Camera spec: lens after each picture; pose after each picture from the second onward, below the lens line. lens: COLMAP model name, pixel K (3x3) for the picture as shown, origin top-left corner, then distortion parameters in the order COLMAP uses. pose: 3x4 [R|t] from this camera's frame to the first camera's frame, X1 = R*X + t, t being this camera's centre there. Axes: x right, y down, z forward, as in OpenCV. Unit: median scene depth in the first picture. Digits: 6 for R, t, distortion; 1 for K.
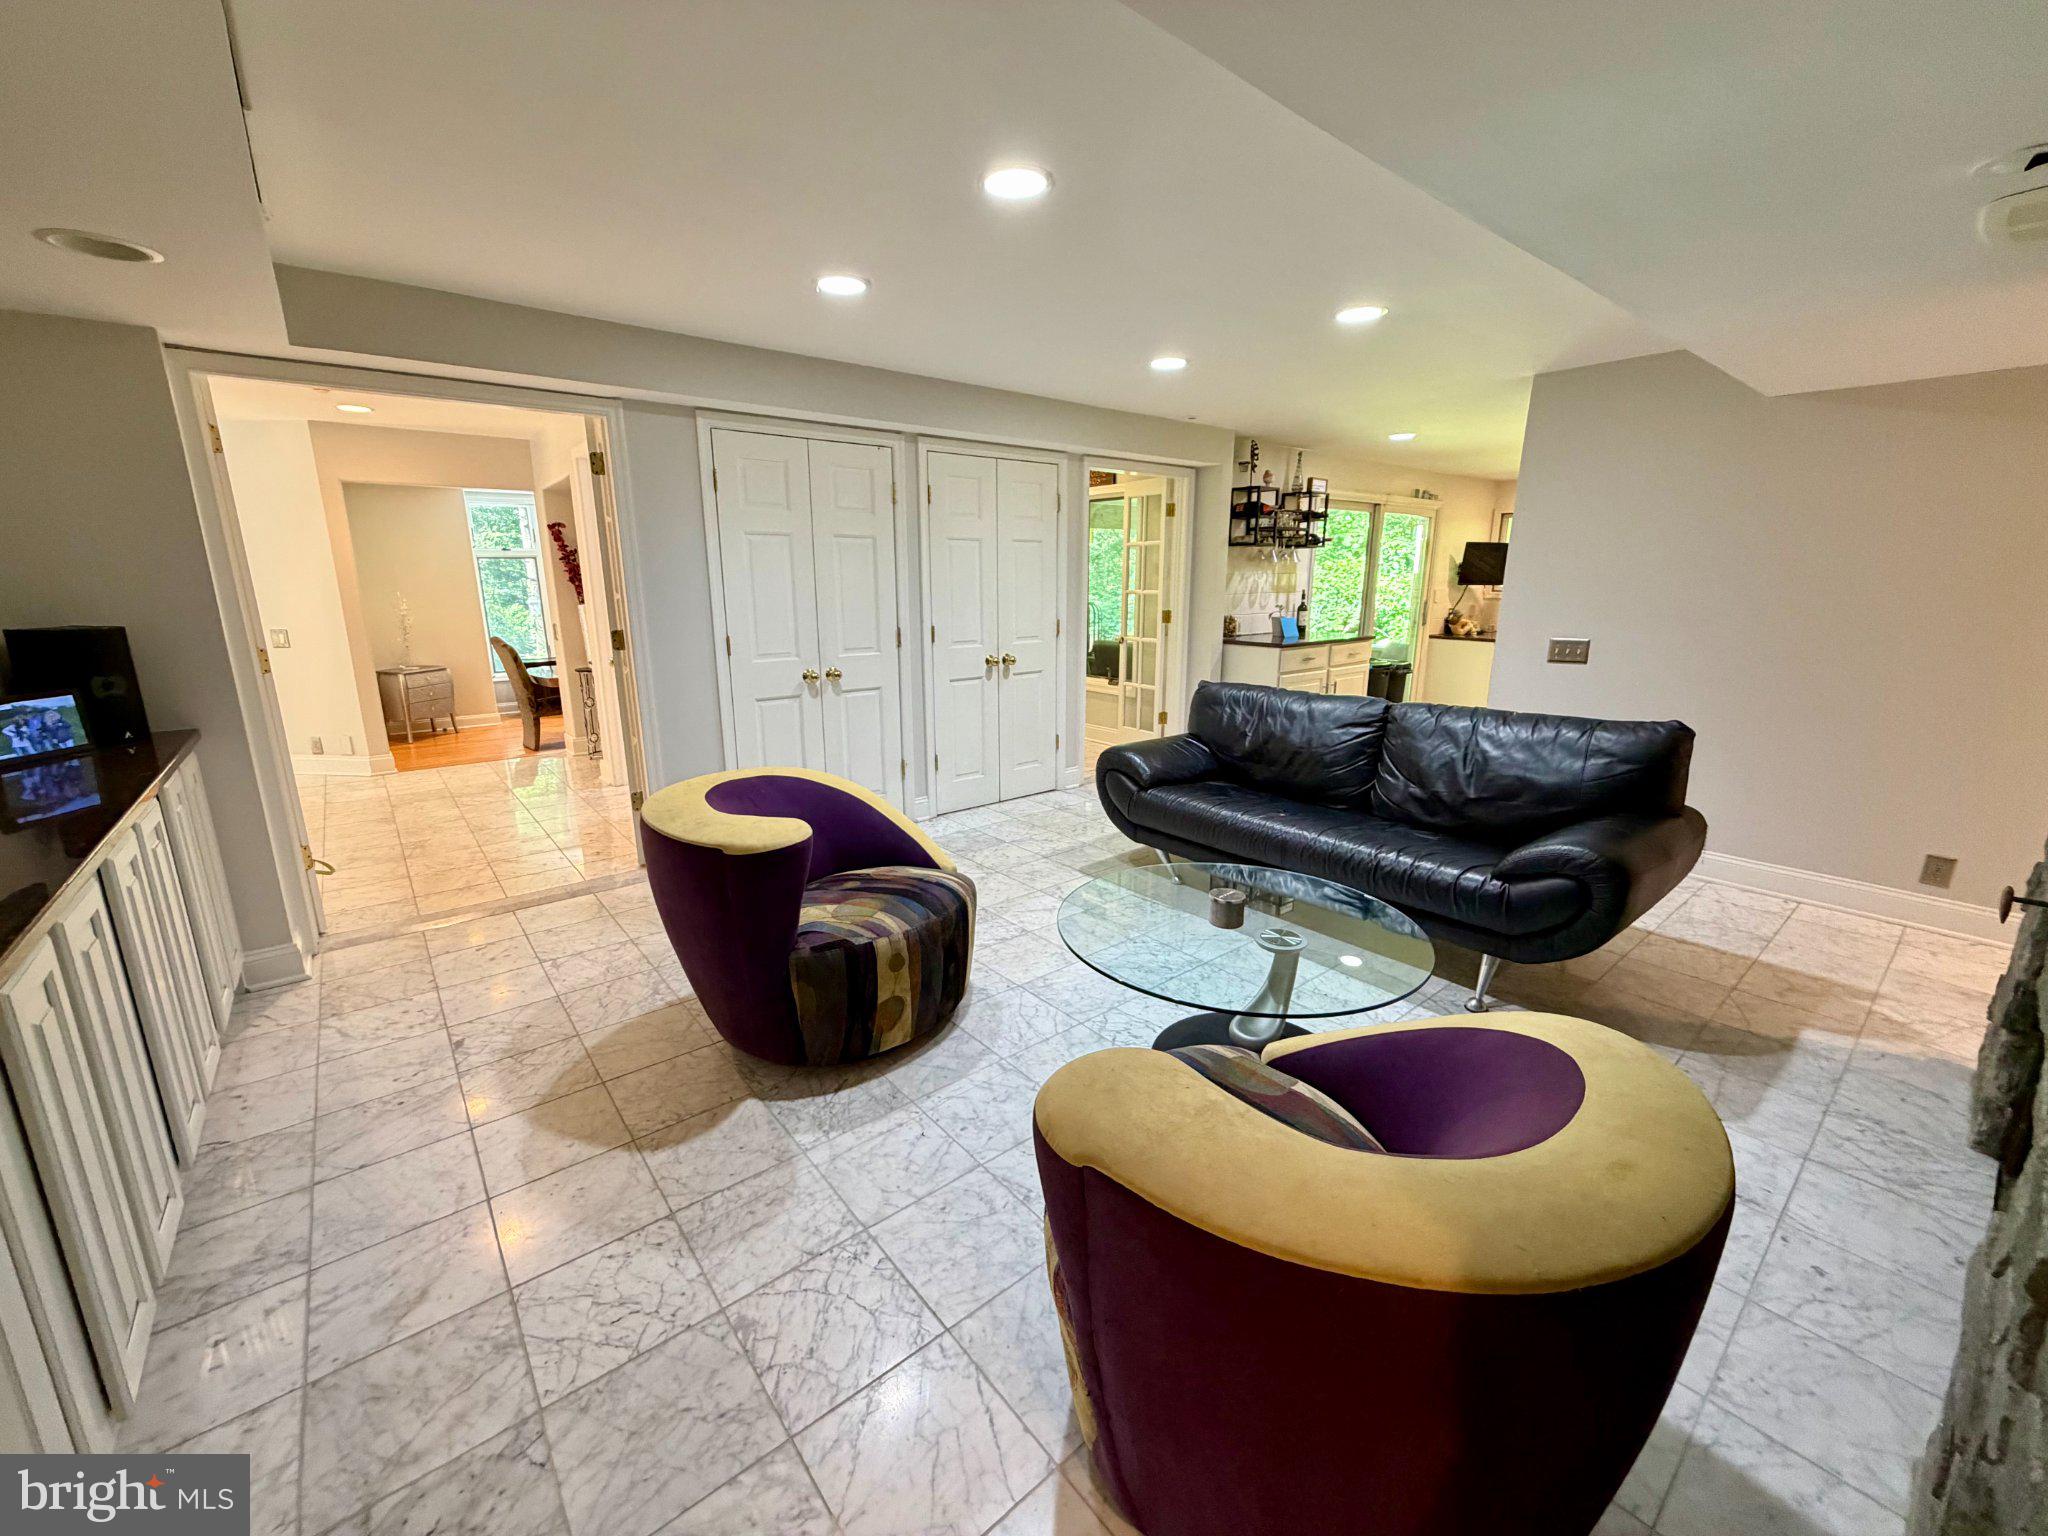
lens RADIAL K [[819.6, 0, 1023.0], [0, 819.6, 764.1], [0, 0, 1]] dist [-0.001405, 0.001176]
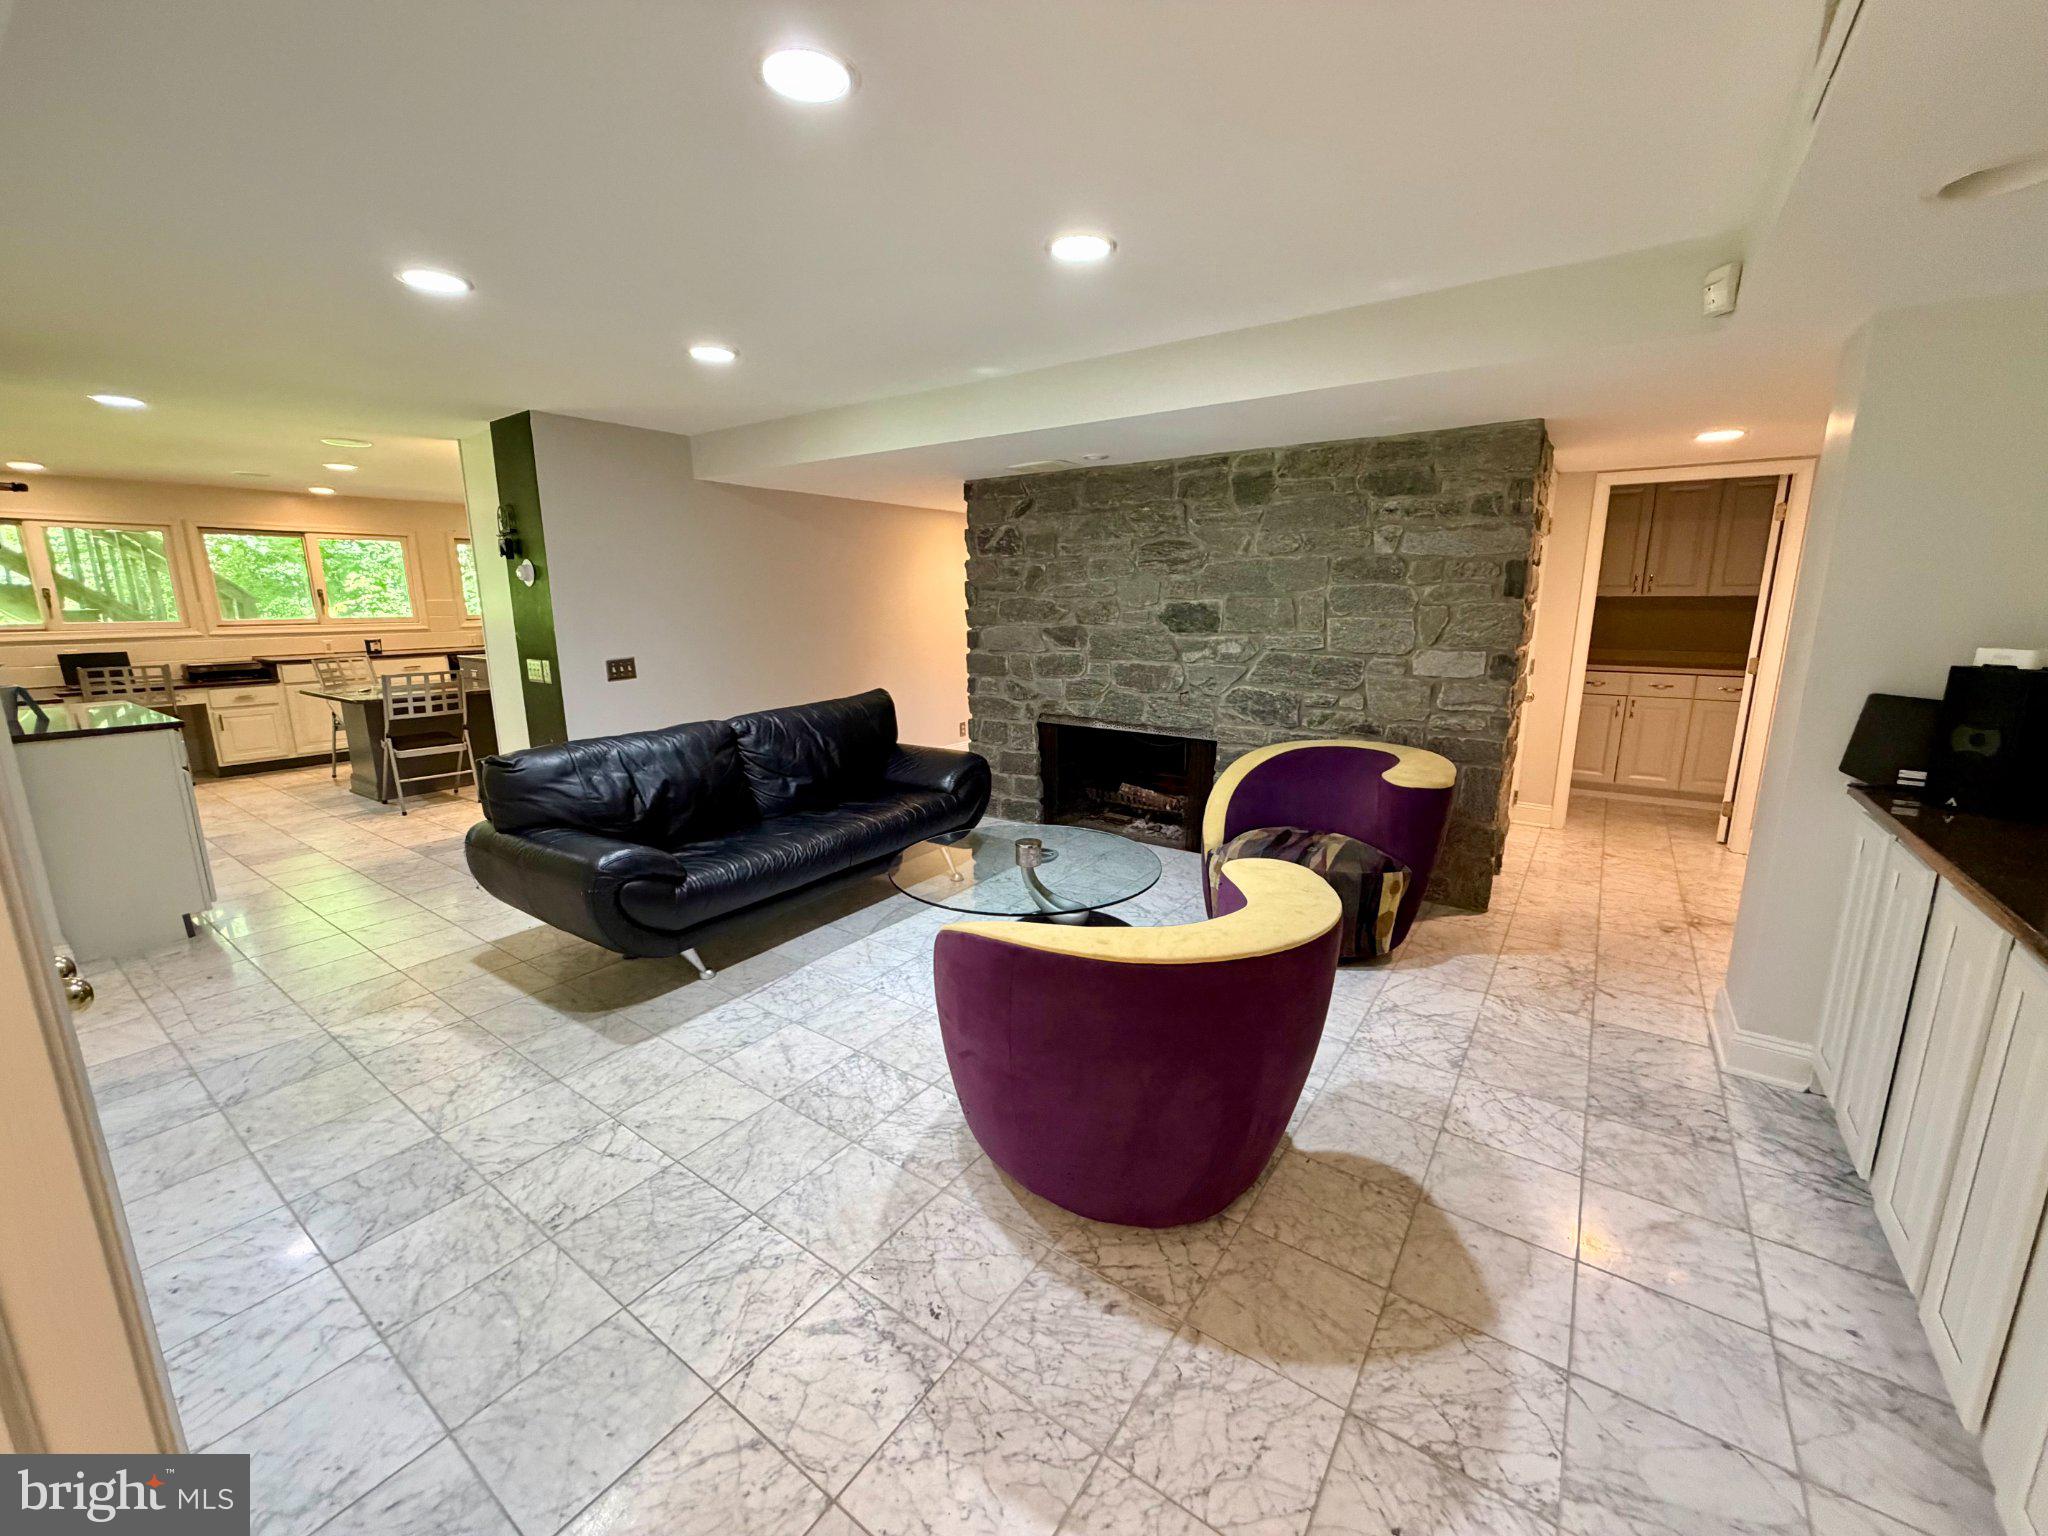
lens RADIAL K [[819.6, 0, 1013.9], [0, 819.6, 767.6], [0, 0, 1]] dist [-0.001405, 0.001176]
pose [[-0.256913, -0.197239, 0.946093, -1.018000], [0.226659, 0.939351, 0.257383, -0.312249], [-0.939479, 0.280565, -0.196625, 1.315046]]
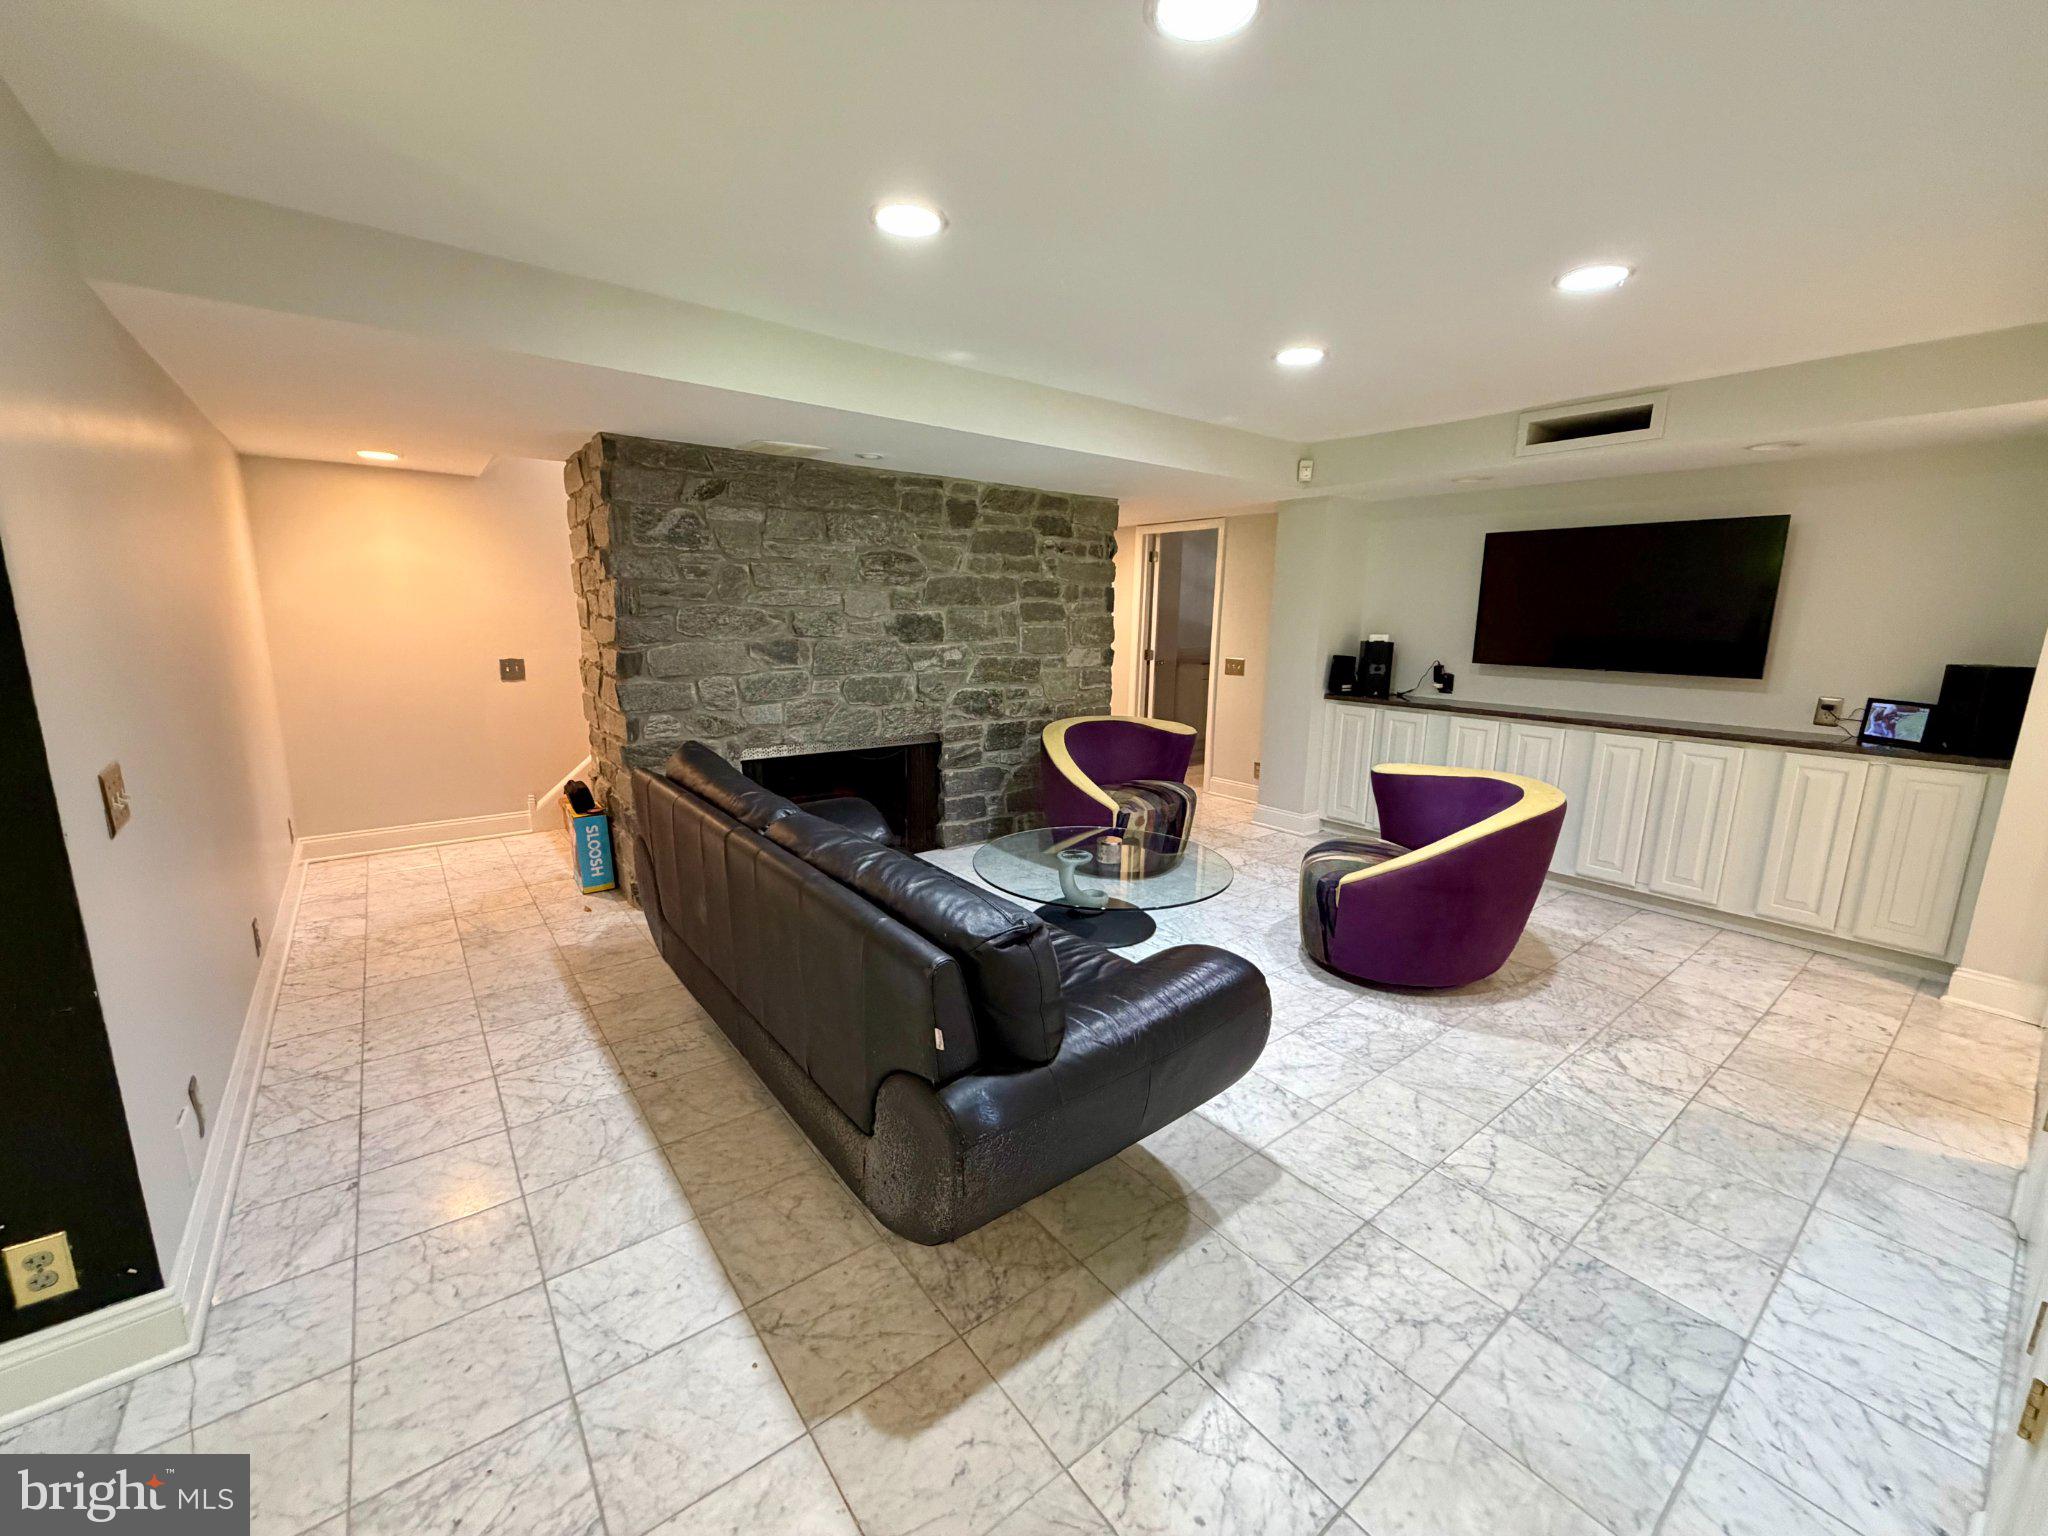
lens RADIAL K [[819.6, 0, 1023.7], [0, 819.6, 766.8], [0, 0, 1]] dist [-0.001405, 0.001176]
pose [[-0.999606, -0.019069, 0.020583, 0.388754], [-0.008982, 0.912439, 0.409114, -0.552045], [-0.026582, 0.408768, -0.912251, 2.347241]]
